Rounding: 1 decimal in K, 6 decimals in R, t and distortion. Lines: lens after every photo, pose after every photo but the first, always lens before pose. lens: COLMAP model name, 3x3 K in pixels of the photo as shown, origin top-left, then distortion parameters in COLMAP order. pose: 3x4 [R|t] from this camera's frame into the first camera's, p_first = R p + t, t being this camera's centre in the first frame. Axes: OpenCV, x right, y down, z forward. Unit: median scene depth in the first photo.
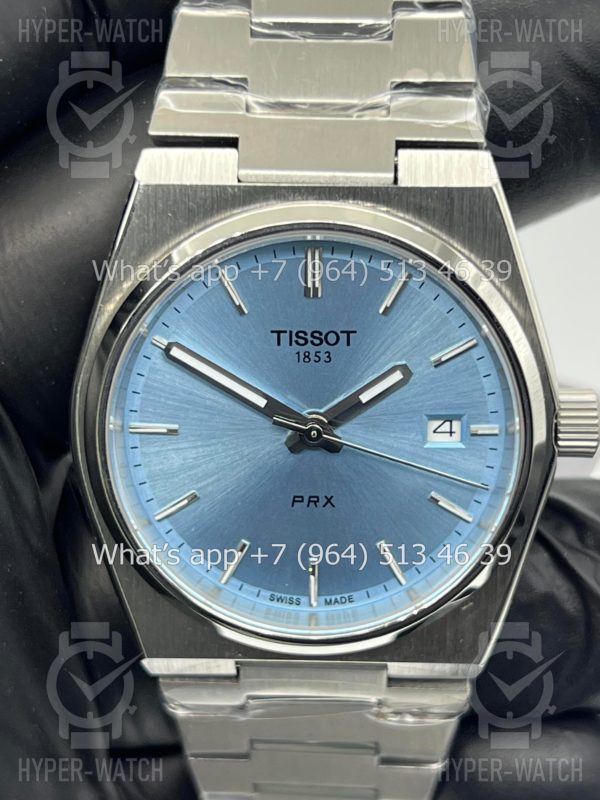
lens RADIAL K [[1923.1, 0, 299.3], [0, 1923.1, 397.8], [0, 0, 1]] dist [0.261025, 0.000000]
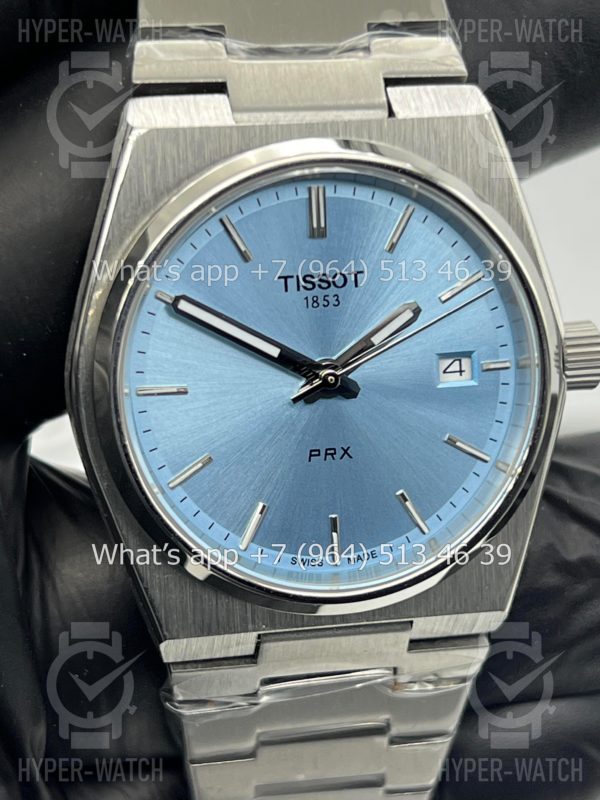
lens RADIAL K [[1923.1, 0, 303.7], [0, 1923.1, 403.6], [0, 0, 1]] dist [0.261025, 0.000000]
pose [[0.972685, -0.076966, 0.219000, -0.216355], [0.100002, 0.990334, -0.096111, 0.121149], [-0.209485, 0.115386, 0.970980, 0.066328]]
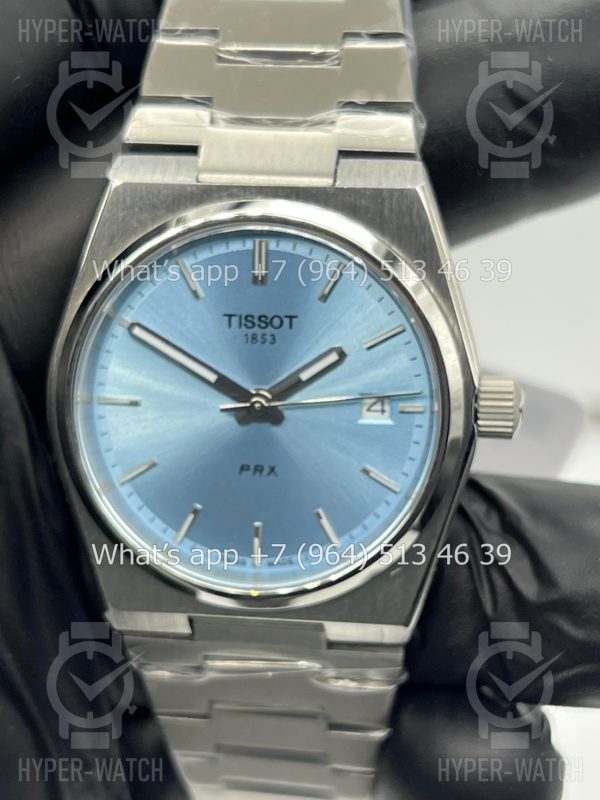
lens RADIAL K [[1923.1, 0, 295.2], [0, 1923.1, 404.8], [0, 0, 1]] dist [0.261025, 0.000000]
pose [[0.994591, 0.025133, -0.100778, 0.141235], [-0.035458, 0.994152, -0.102000, 0.130365], [0.097625, 0.105022, 0.989667, -0.106648]]
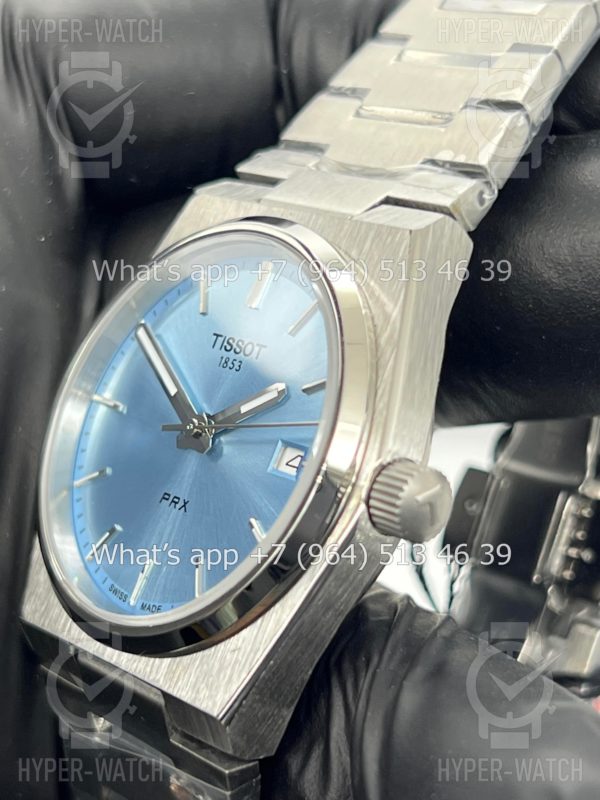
lens RADIAL K [[1923.1, 0, 300.0], [0, 1923.1, 398.2], [0, 0, 1]] dist [0.261025, 0.000000]
pose [[0.667909, 0.187014, -0.720363, 0.755305], [-0.493111, 0.836171, -0.240125, 0.216155], [0.557440, 0.515601, 0.650705, 0.371881]]
